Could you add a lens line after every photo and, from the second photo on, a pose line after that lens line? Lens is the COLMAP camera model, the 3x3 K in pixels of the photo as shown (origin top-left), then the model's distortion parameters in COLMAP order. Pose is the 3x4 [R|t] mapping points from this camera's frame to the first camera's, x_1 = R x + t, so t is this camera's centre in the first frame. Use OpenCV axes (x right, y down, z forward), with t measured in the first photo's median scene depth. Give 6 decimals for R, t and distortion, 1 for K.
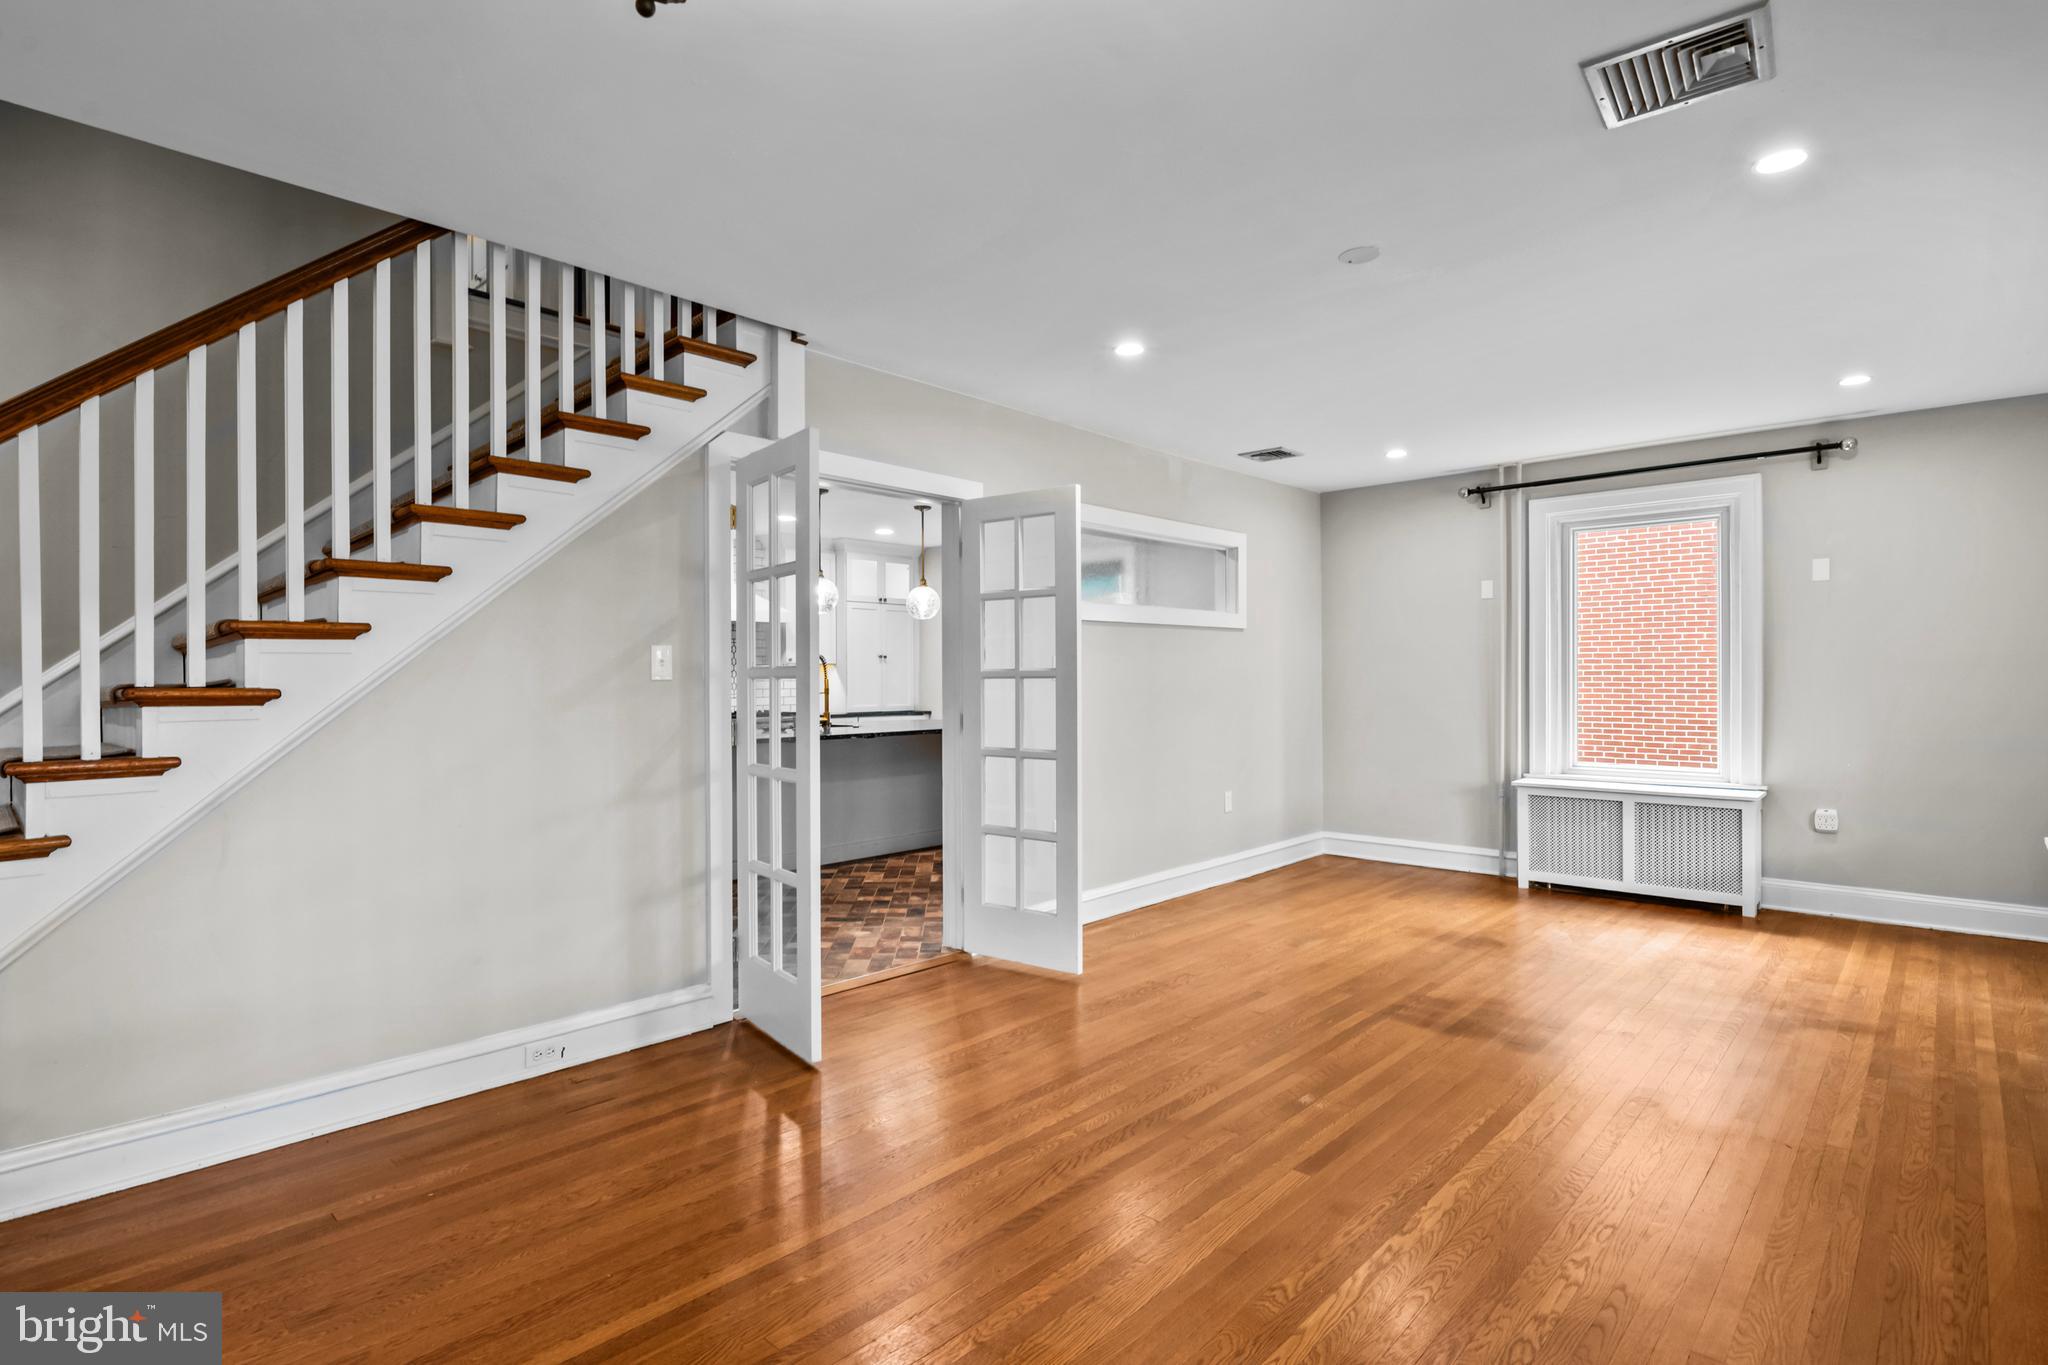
lens RADIAL K [[1027.8, 0, 1024.0], [0, 1027.8, 682.5], [0, 0, 1]] dist [-0.002161, -0.000277]
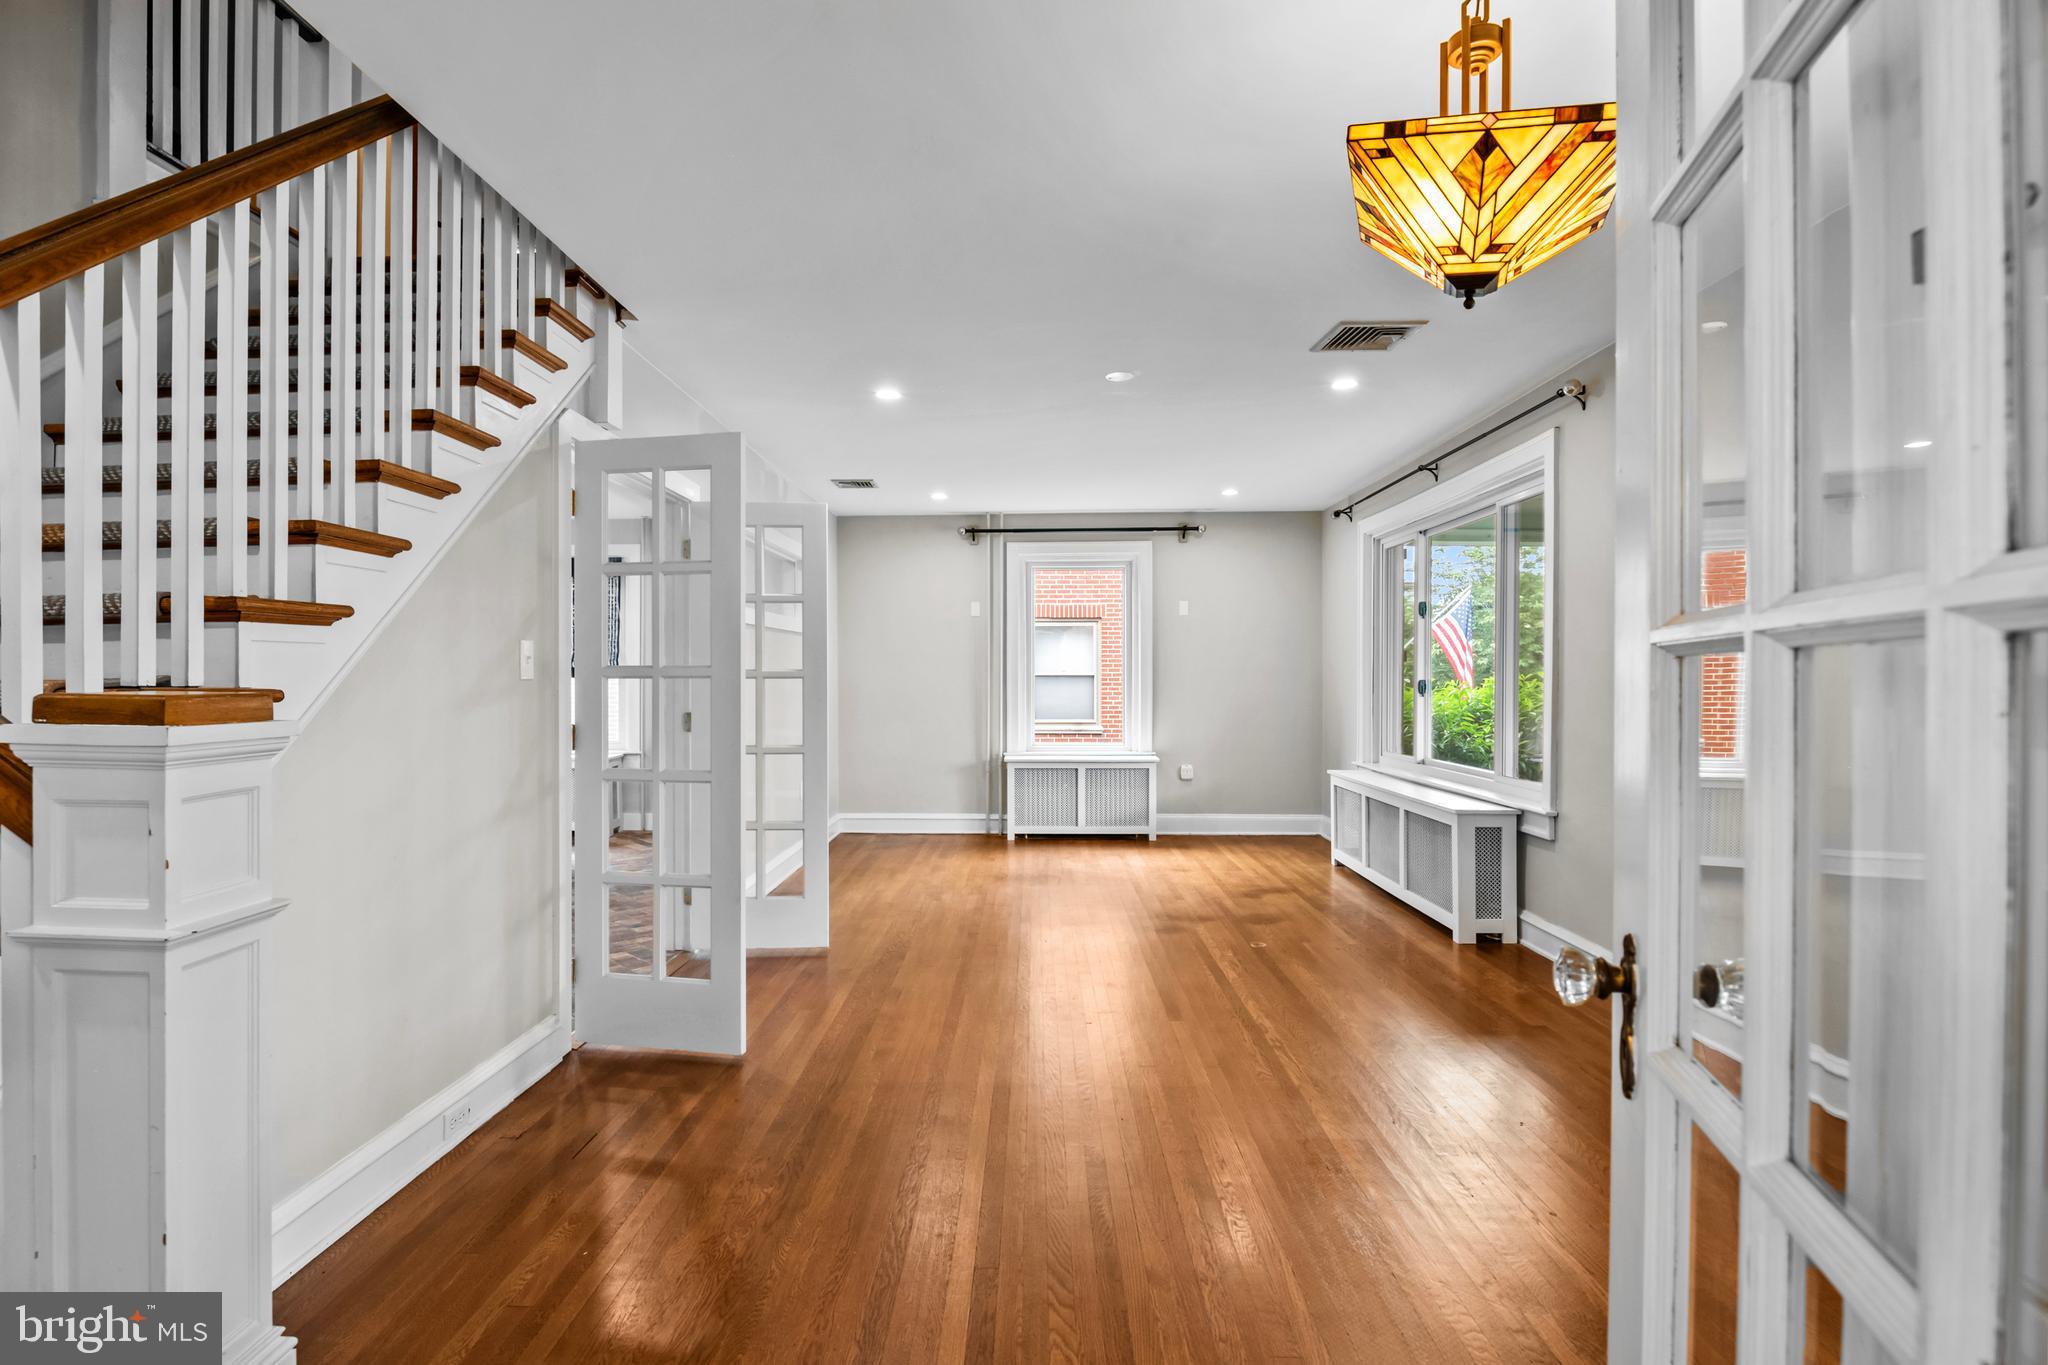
lens RADIAL K [[1002.3, 0, 1024.0], [0, 1002.3, 682.5], [0, 0, 1]] dist [0.001043, -0.000156]
pose [[0.748972, -0.000449, 0.662601, -0.387982], [0.001323, 0.999999, -0.000817, 0.001240], [-0.662600, 0.001489, 0.748972, 0.040579]]
